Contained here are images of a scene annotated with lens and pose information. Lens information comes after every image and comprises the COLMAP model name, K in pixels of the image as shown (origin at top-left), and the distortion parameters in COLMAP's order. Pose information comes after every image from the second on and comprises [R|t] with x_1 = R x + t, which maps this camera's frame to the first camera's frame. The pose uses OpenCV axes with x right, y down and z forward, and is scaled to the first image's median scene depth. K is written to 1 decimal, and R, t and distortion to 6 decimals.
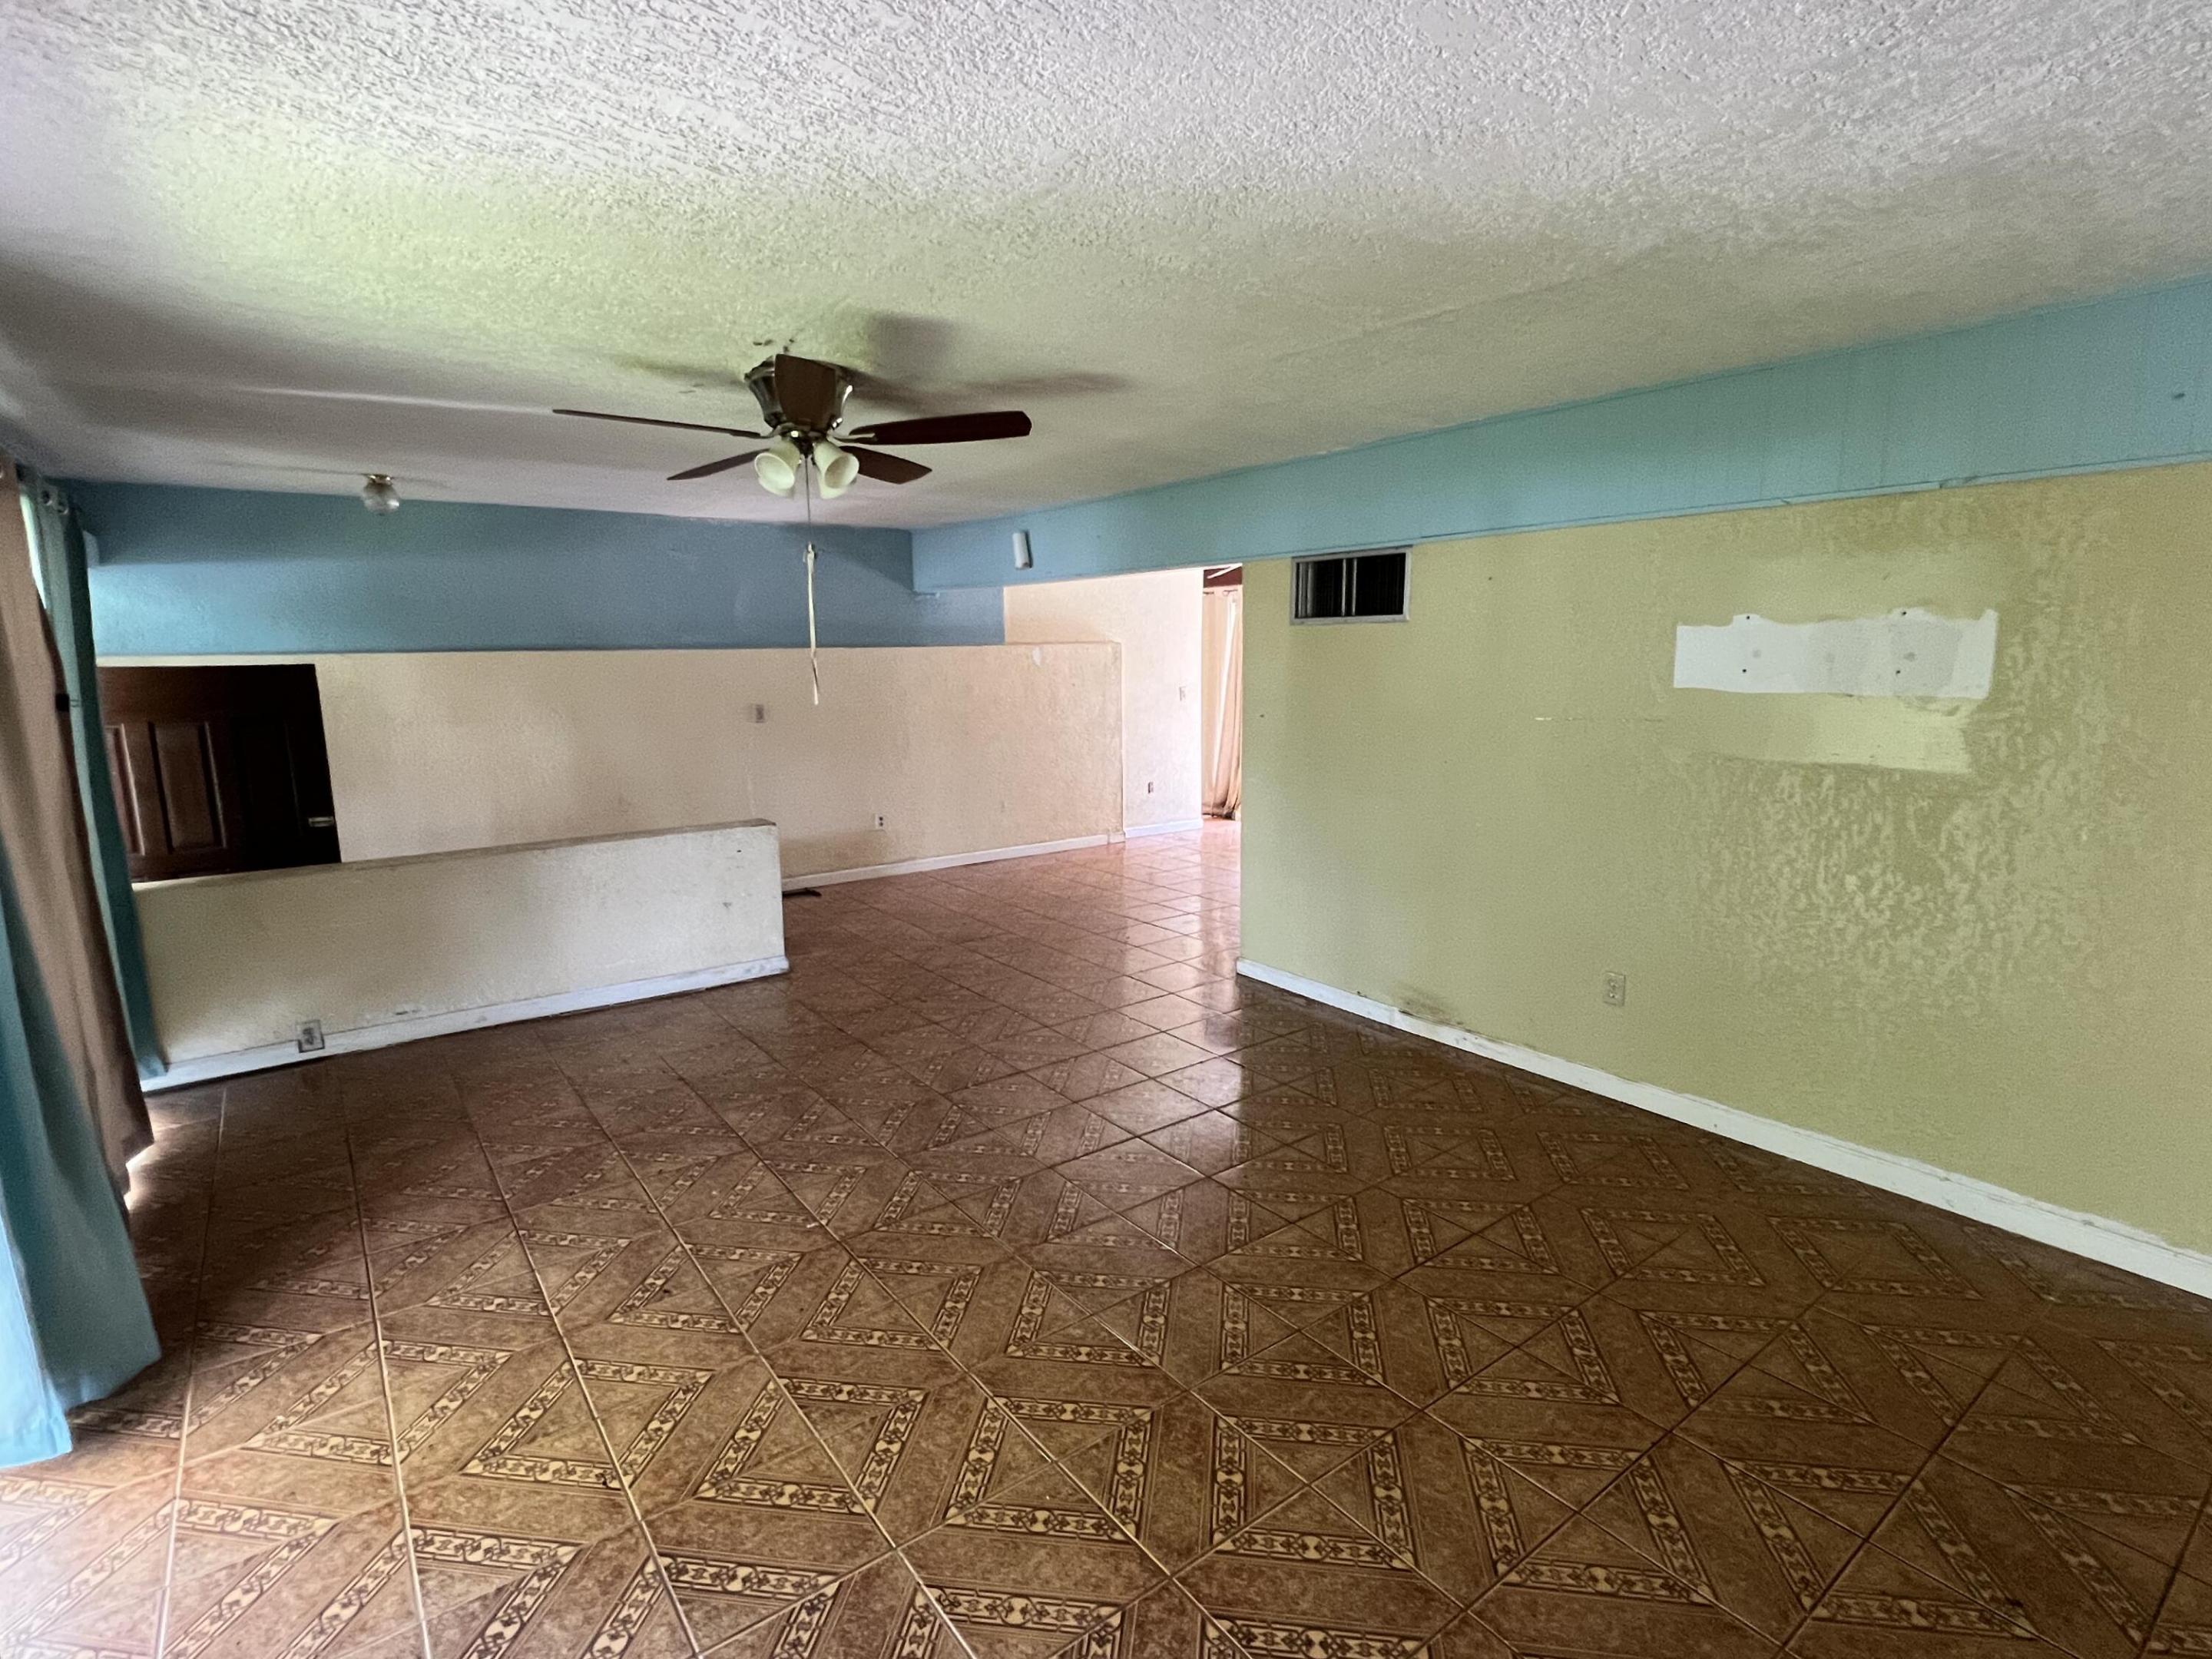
lens RADIAL K [[1093.0, 0, 1107.1], [0, 1093.0, 834.9], [0, 0, 1]] dist [0.000605, 0.000022]
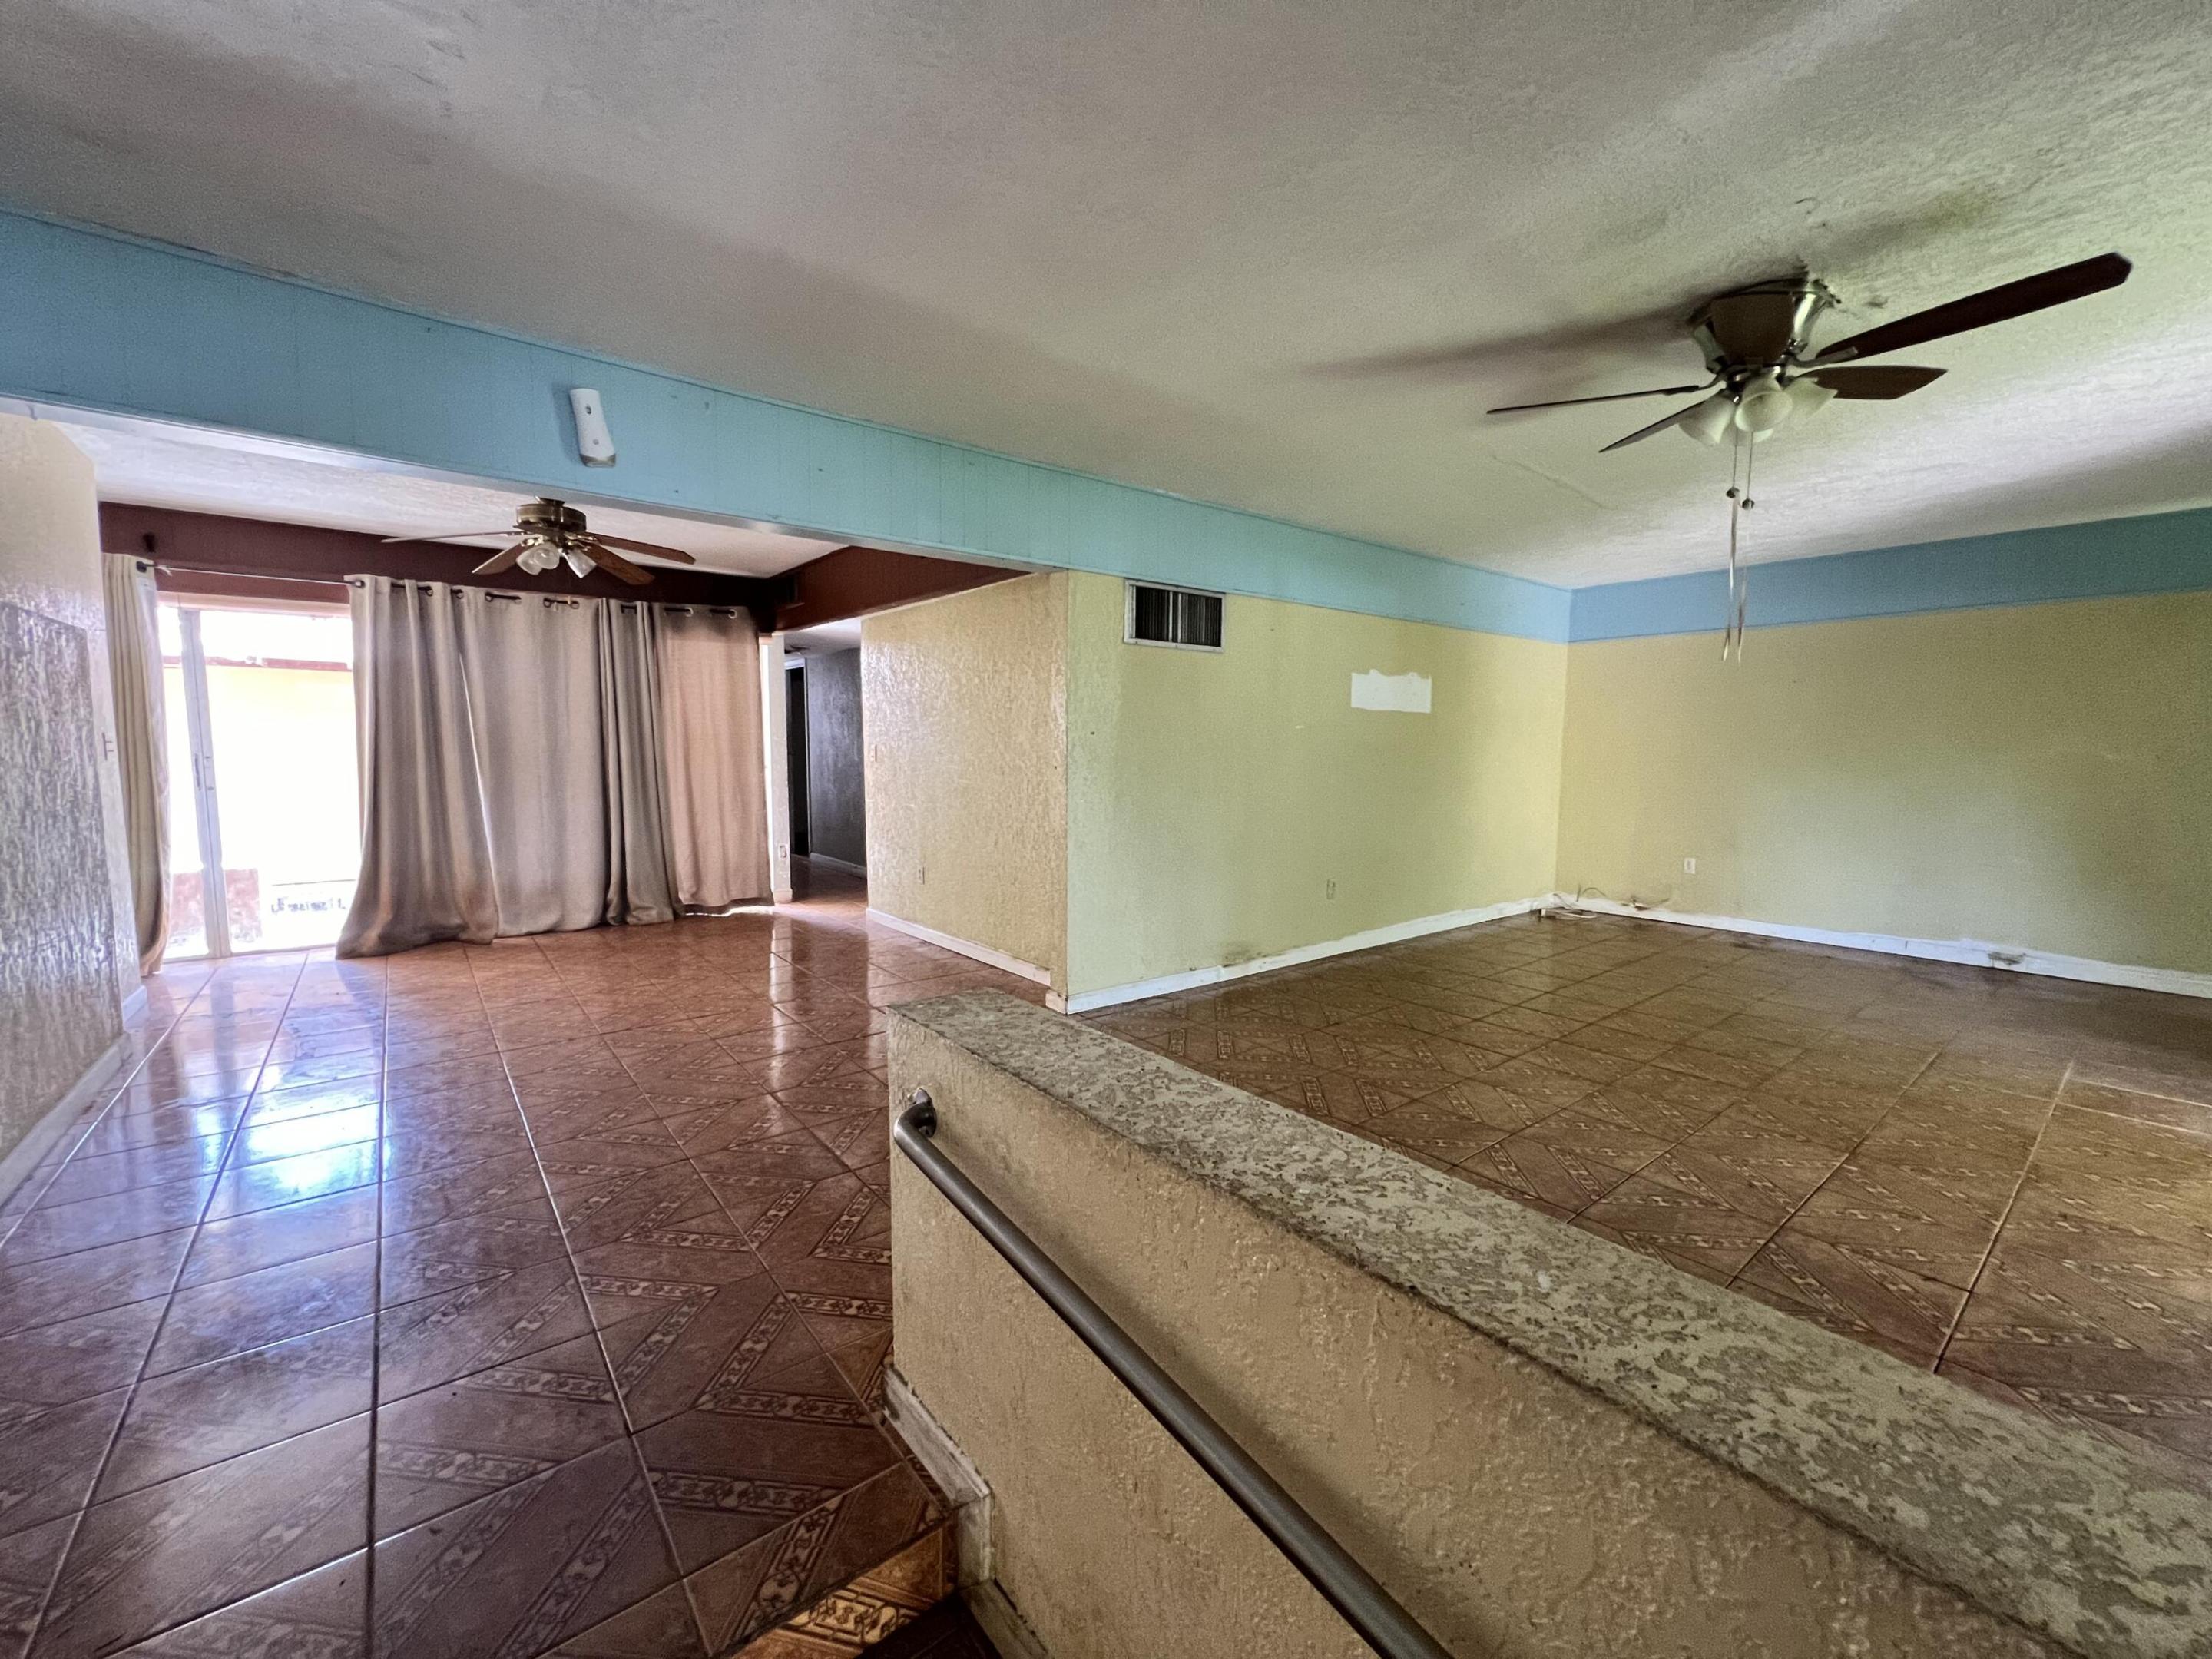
lens RADIAL K [[889.0, 0, 1106.9], [0, 889.0, 825.6], [0, 0, 1]] dist [-0.000685, -0.000085]
pose [[-0.032327, -0.075189, 0.996645, -0.750053], [0.167892, 0.982589, 0.079574, -0.102173], [-0.985275, 0.169901, -0.019140, 1.171375]]
